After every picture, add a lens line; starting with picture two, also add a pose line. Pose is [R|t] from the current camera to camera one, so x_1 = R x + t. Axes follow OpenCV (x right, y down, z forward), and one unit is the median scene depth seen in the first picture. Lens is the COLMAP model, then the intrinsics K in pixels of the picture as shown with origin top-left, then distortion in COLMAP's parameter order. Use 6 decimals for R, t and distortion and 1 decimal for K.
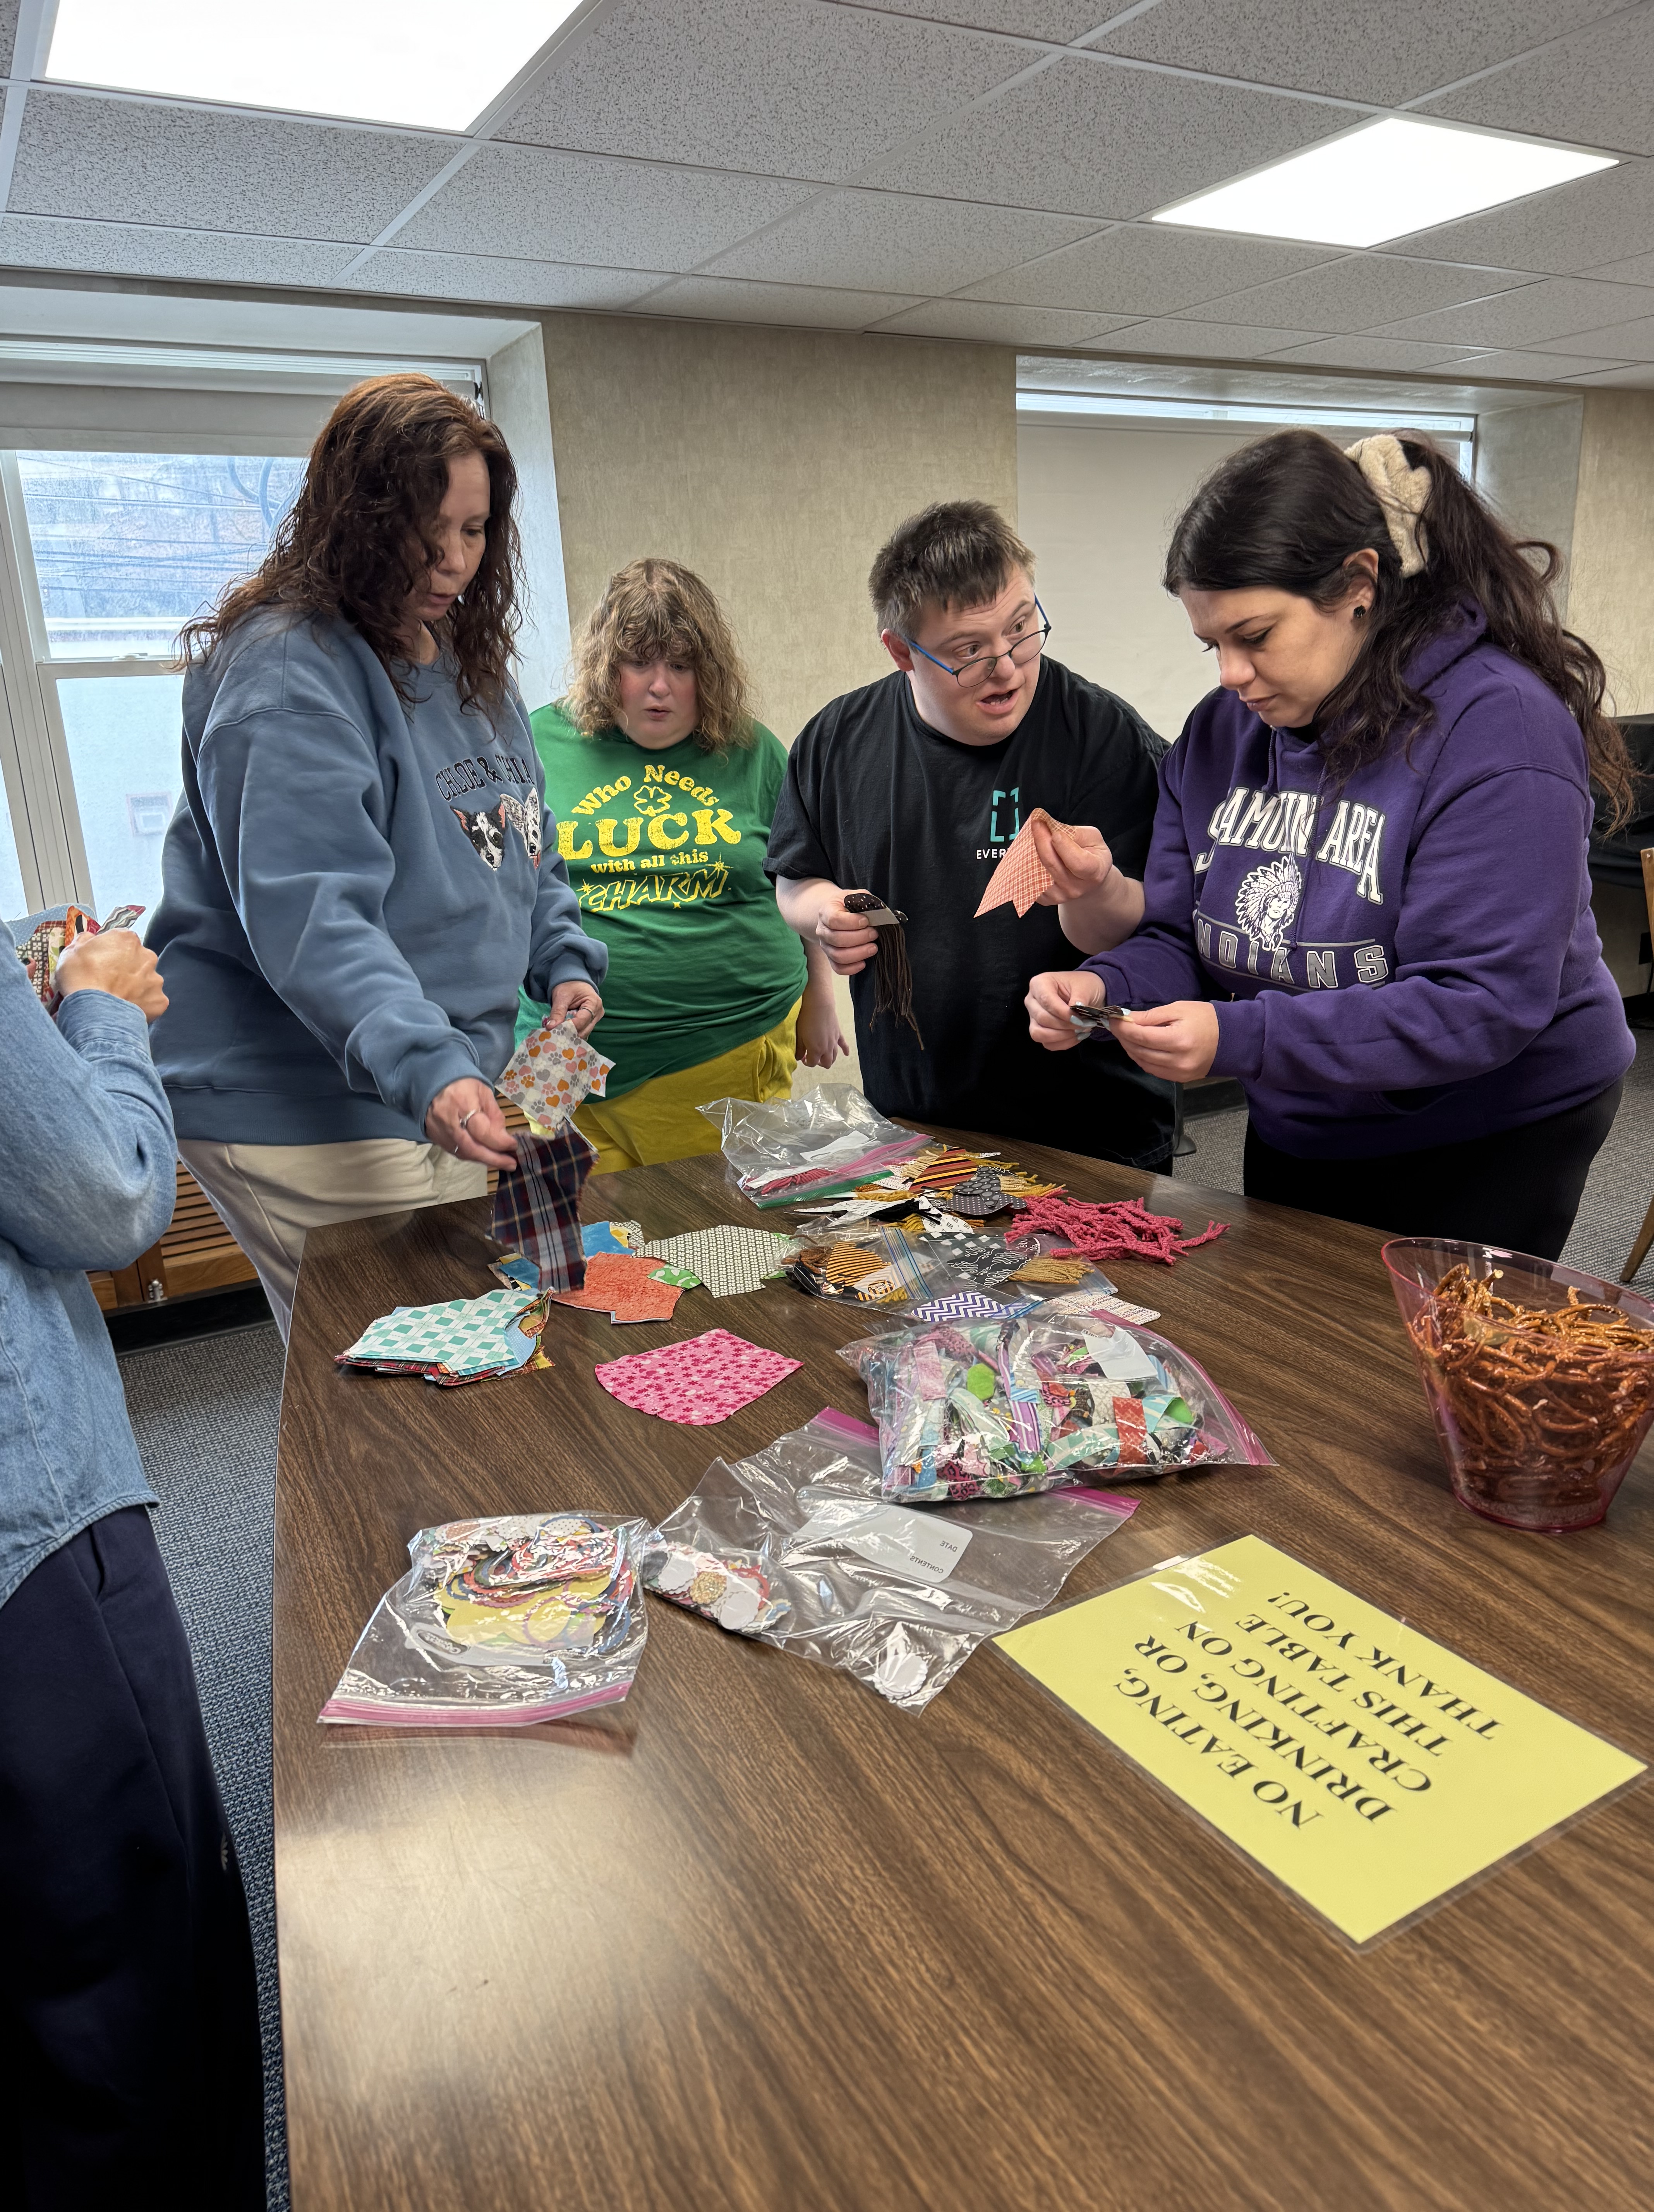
lens RADIAL K [[1548.5, 0, 825.0], [0, 1548.5, 1108.1], [0, 0, 1]] dist [0.005845, -0.008255]
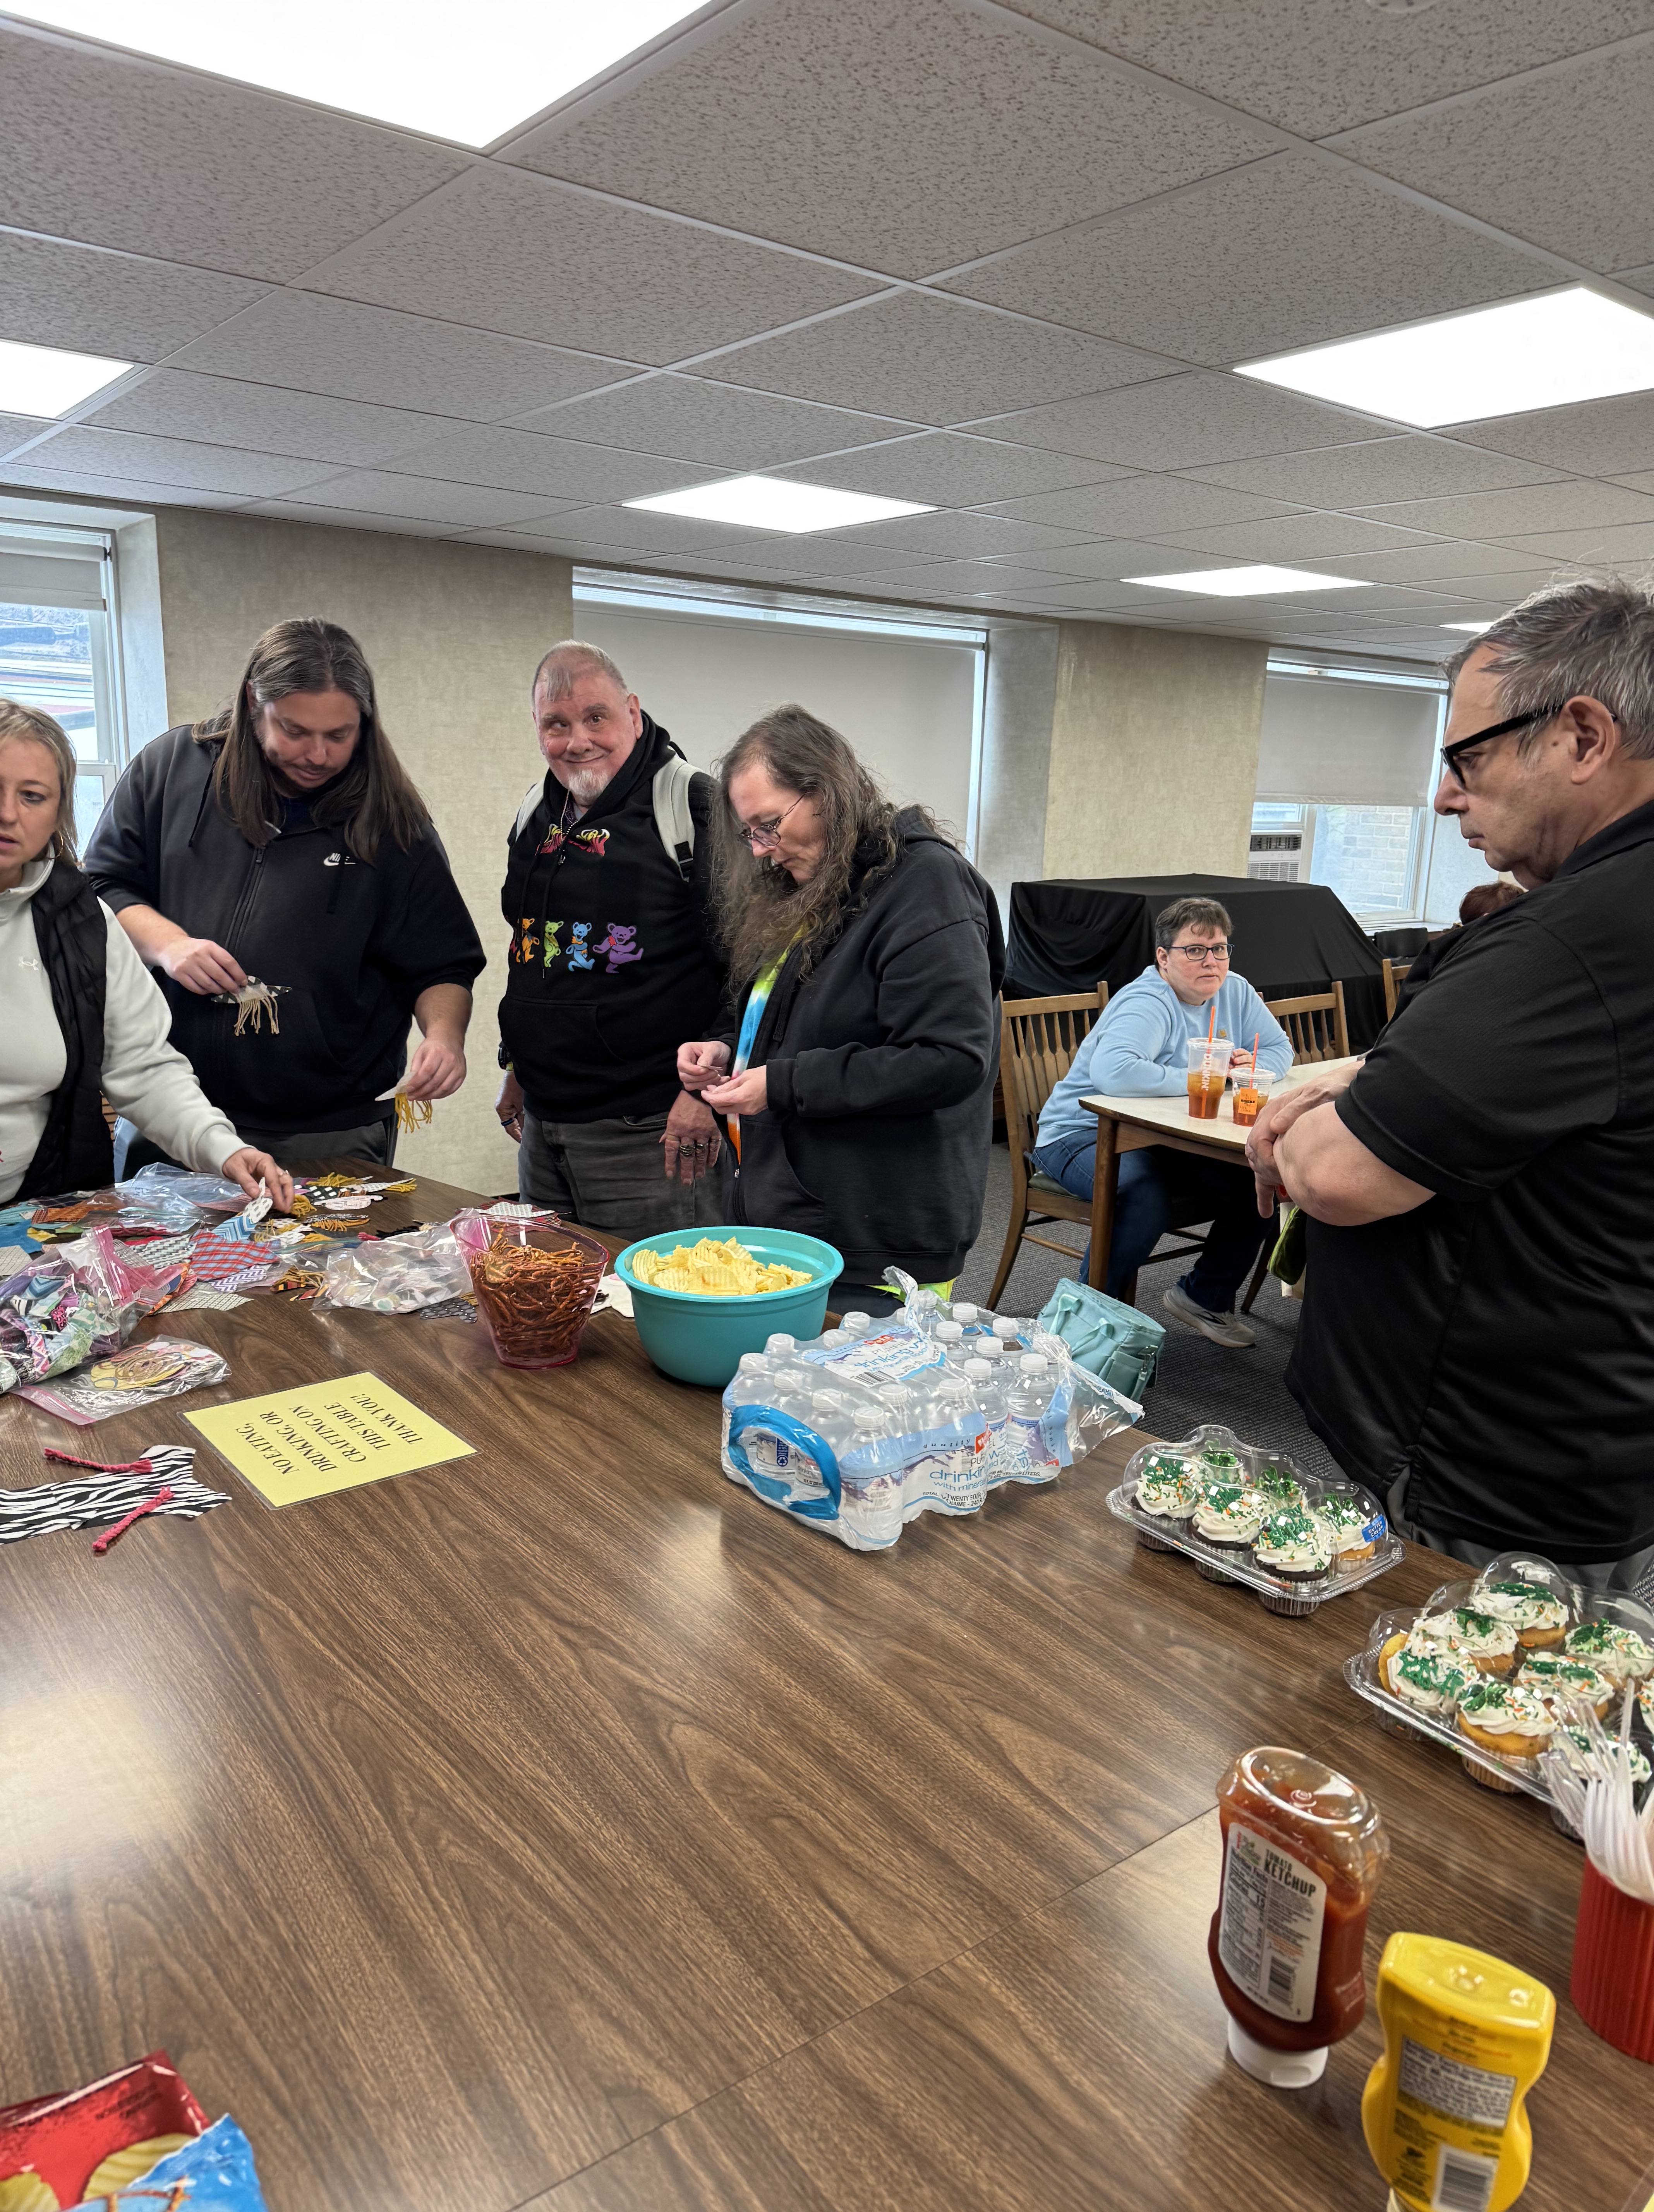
lens RADIAL K [[1548.5, 0, 828.8], [0, 1548.5, 1104.3], [0, 0, 1]] dist [0.005845, -0.008255]
pose [[0.984933, 0.041111, 0.167982, 0.155616], [-0.031078, 0.997597, -0.061928, 0.020210], [-0.170124, 0.055774, 0.983843, -0.275072]]
